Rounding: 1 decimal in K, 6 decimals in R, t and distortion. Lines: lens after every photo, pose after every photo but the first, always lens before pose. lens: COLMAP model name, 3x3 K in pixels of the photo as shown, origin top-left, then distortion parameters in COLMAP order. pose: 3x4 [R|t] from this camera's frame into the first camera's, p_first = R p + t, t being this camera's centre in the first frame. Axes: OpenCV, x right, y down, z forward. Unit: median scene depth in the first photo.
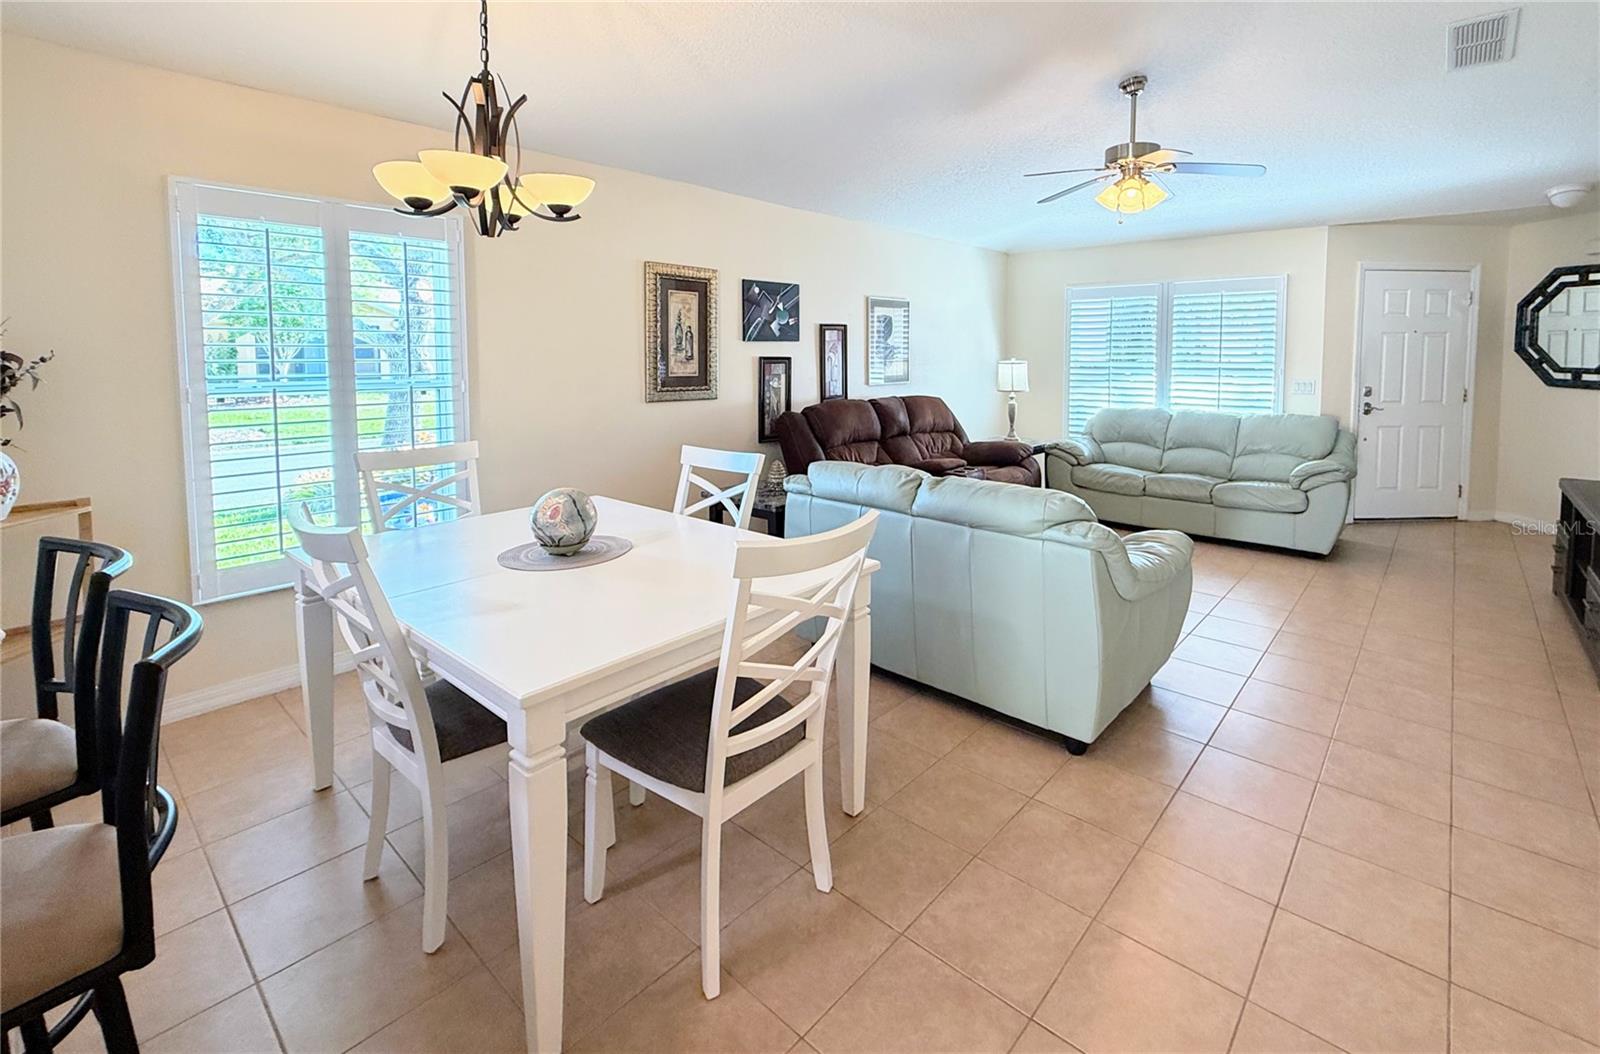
lens RADIAL K [[705.9, 0, 872.3], [0, 705.9, 400.1], [0, 0, 1]] dist [0.005089, -0.001648]
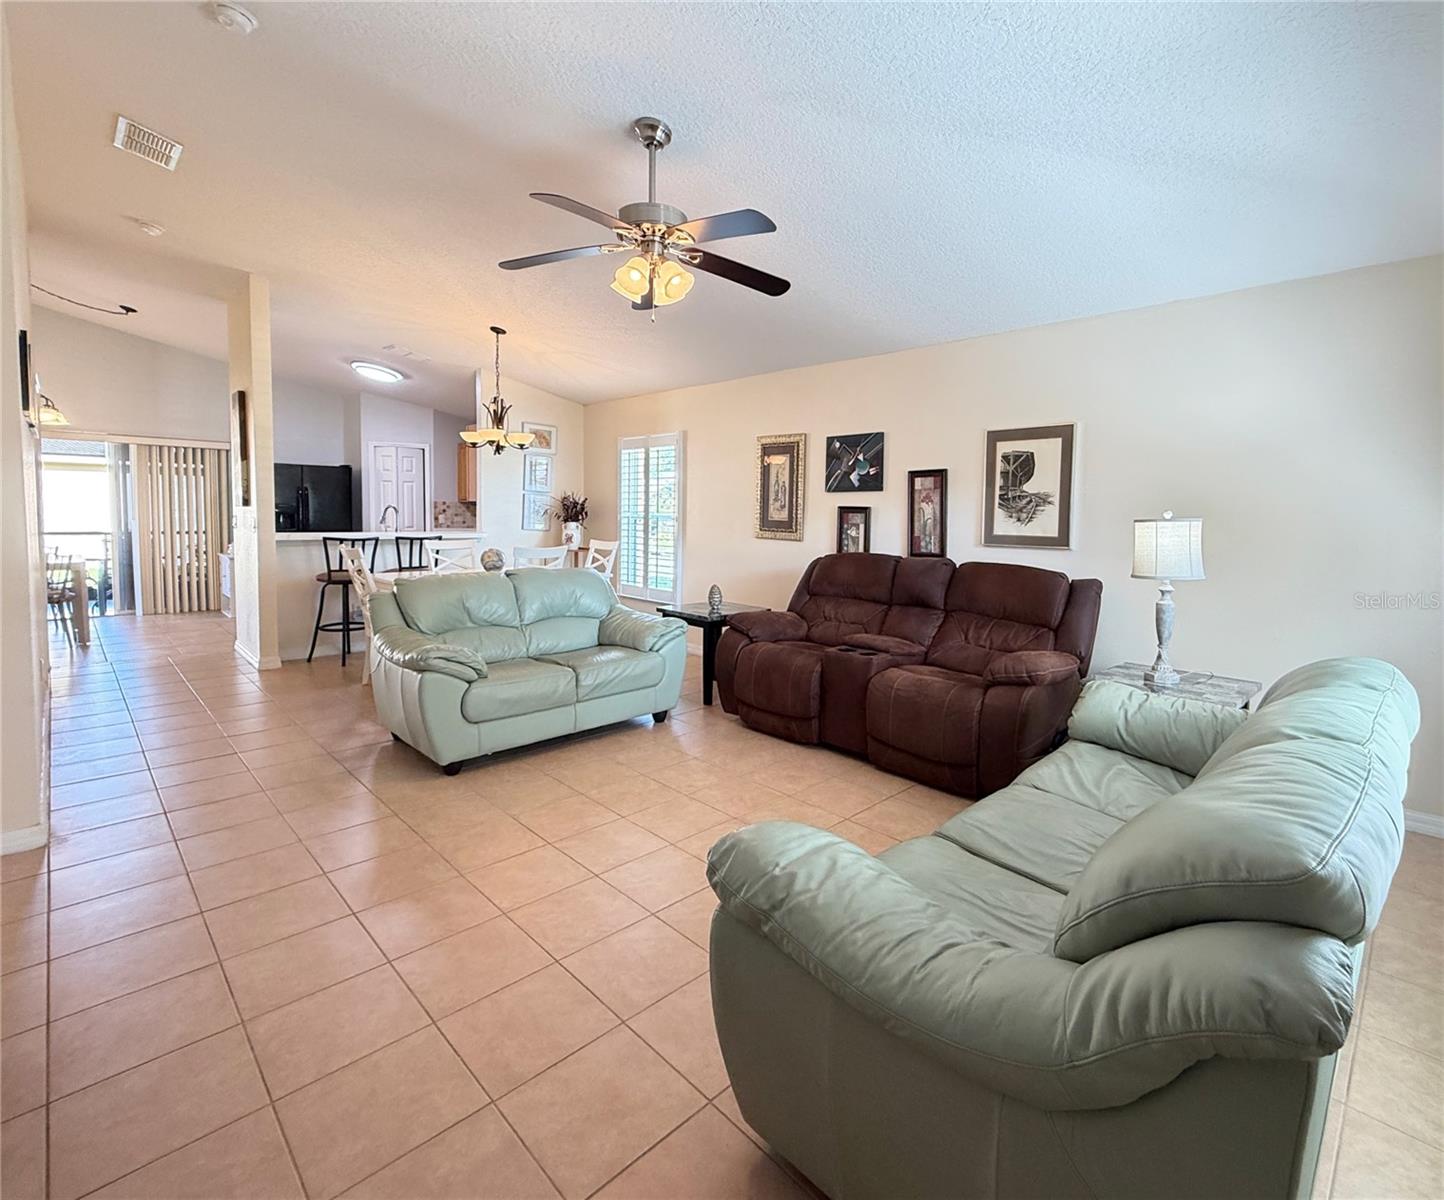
lens RADIAL K [[692.7, 0, 769.3], [0, 692.7, 554.5], [0, 0, 1]] dist [0.007945, 0.000138]
pose [[-0.084100, 0.055563, -0.994907, 0.877982], [-0.087805, 0.994147, 0.062943, -0.044246], [0.992581, 0.092652, -0.078730, 0.955633]]
